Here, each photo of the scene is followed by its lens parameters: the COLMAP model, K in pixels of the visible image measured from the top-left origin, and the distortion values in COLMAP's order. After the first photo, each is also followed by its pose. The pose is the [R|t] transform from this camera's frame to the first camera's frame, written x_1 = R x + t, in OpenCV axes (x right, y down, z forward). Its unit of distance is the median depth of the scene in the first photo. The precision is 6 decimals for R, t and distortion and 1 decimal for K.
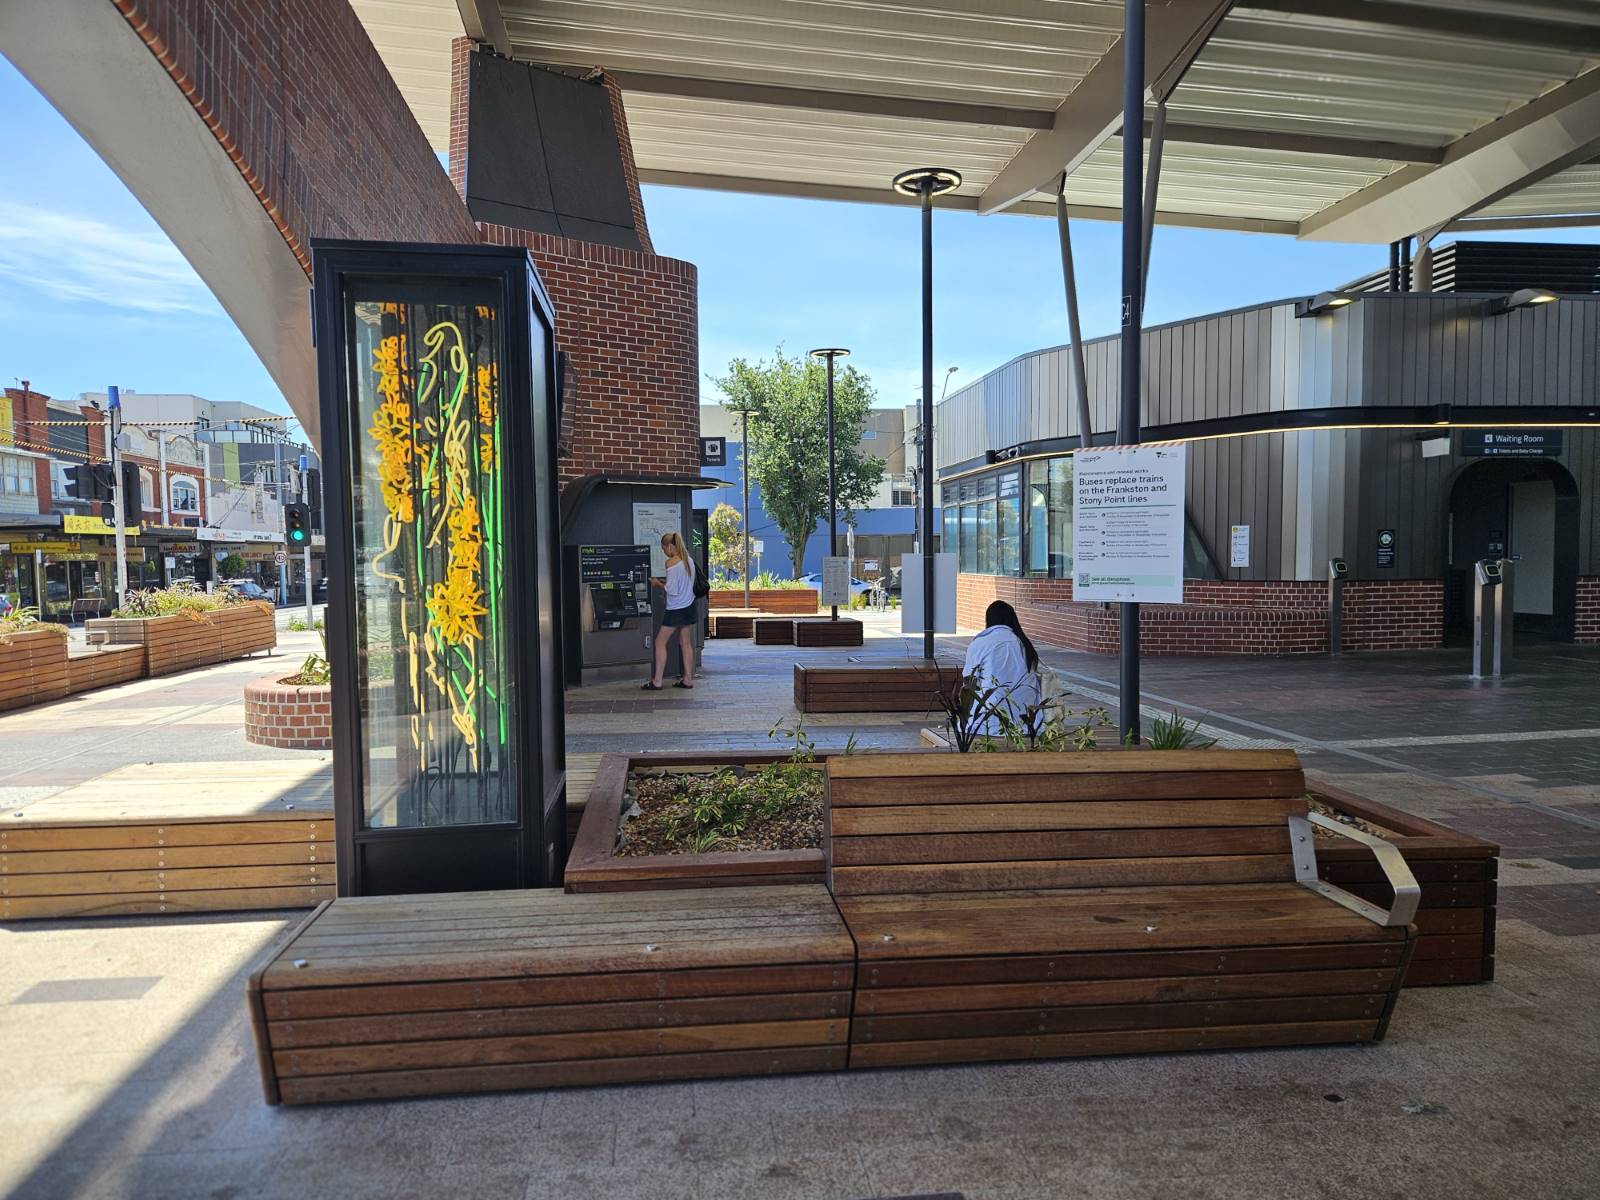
lens RADIAL K [[1080.6, 0, 809.3], [0, 1080.6, 609.4], [0, 0, 1]] dist [0.064025, -0.055564]
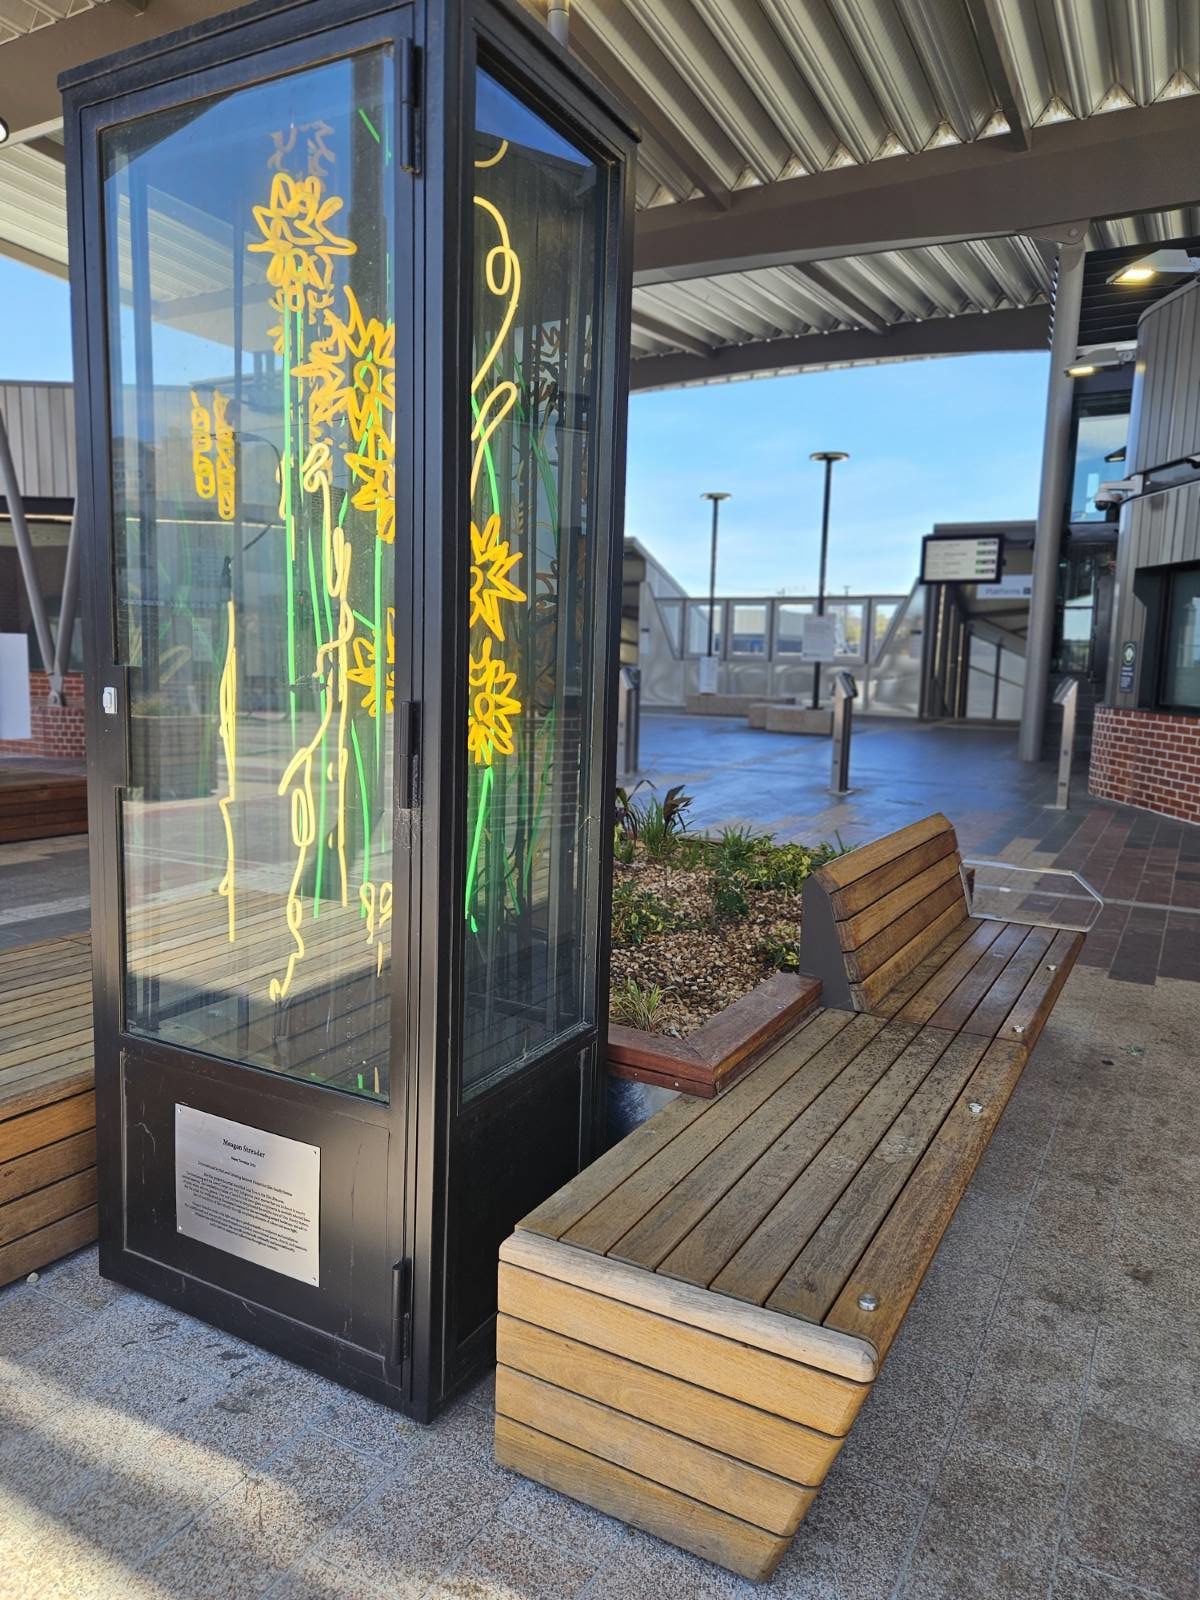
lens RADIAL K [[1080.6, 0, 604.1], [0, 1080.6, 782.7], [0, 0, 1]] dist [0.064025, -0.055564]
pose [[0.592094, -0.067013, 0.803078, -0.859513], [0.010557, 0.997096, 0.075420, -0.001032], [-0.805800, -0.036178, 0.591082, 0.665433]]
